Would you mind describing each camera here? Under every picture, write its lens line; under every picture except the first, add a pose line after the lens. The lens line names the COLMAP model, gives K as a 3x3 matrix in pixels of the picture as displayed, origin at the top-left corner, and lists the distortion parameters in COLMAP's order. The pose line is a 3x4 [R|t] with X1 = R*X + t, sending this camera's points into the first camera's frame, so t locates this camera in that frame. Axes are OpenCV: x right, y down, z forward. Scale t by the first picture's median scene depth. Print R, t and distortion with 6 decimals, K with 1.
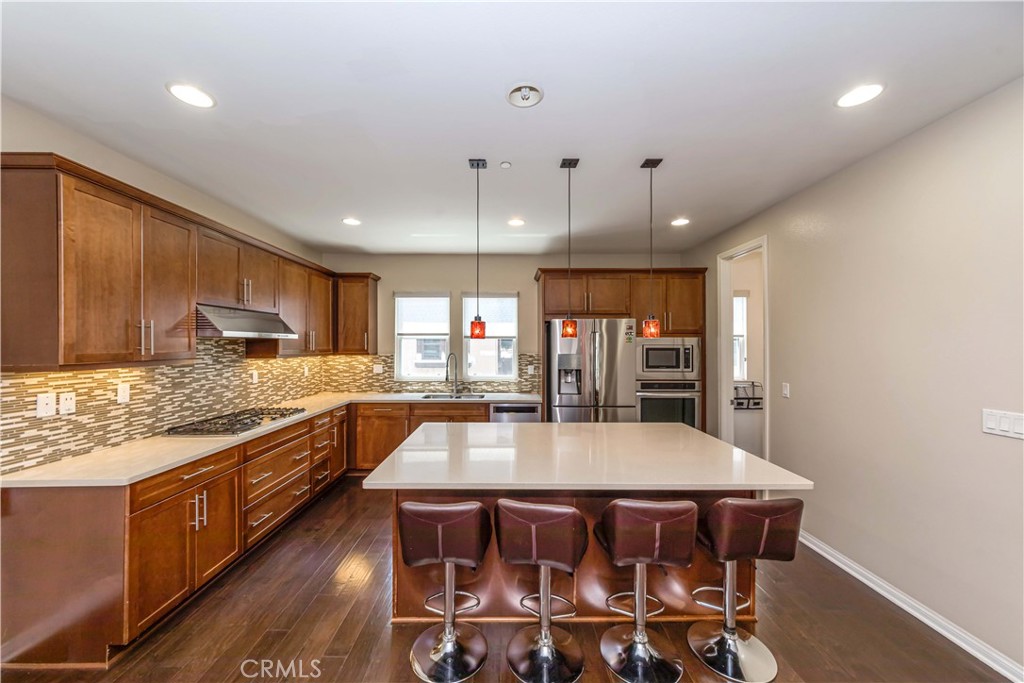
lens RADIAL K [[360.0, 0, 517.3], [0, 360.0, 345.1], [0, 0, 1]] dist [0.000521, 0.001180]
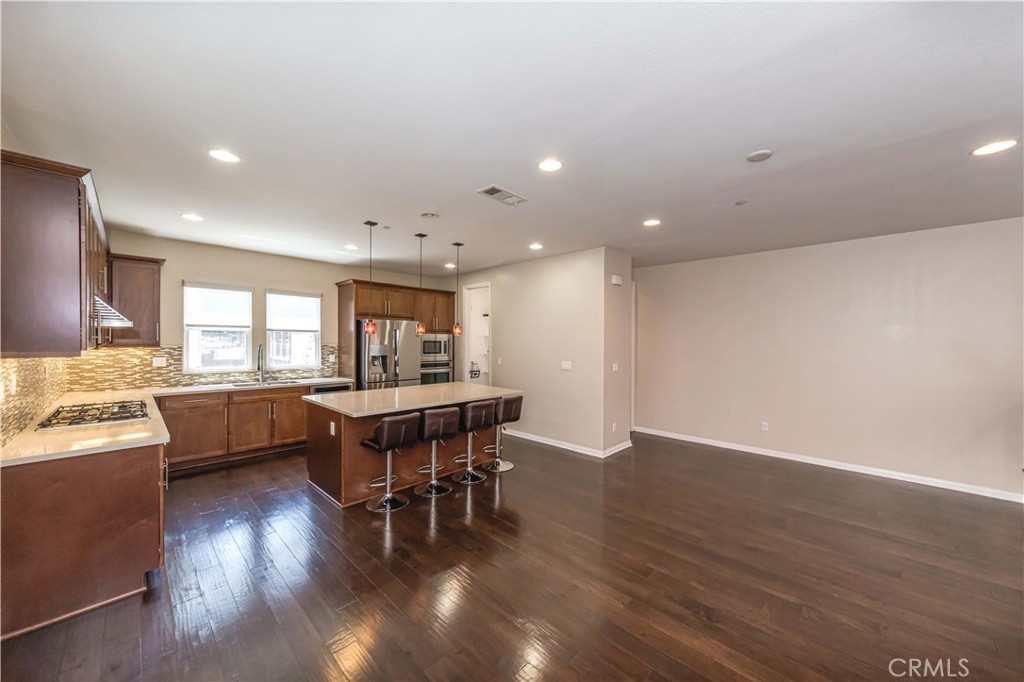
lens RADIAL K [[360.0, 0, 509.3], [0, 360.0, 341.8], [0, 0, 1]] dist [0.000521, 0.001180]
pose [[0.697826, 0.003536, 0.716259, -0.475853], [-0.006165, 0.999980, 0.001070, 0.008783], [-0.716241, -0.005162, 0.697834, -0.320513]]
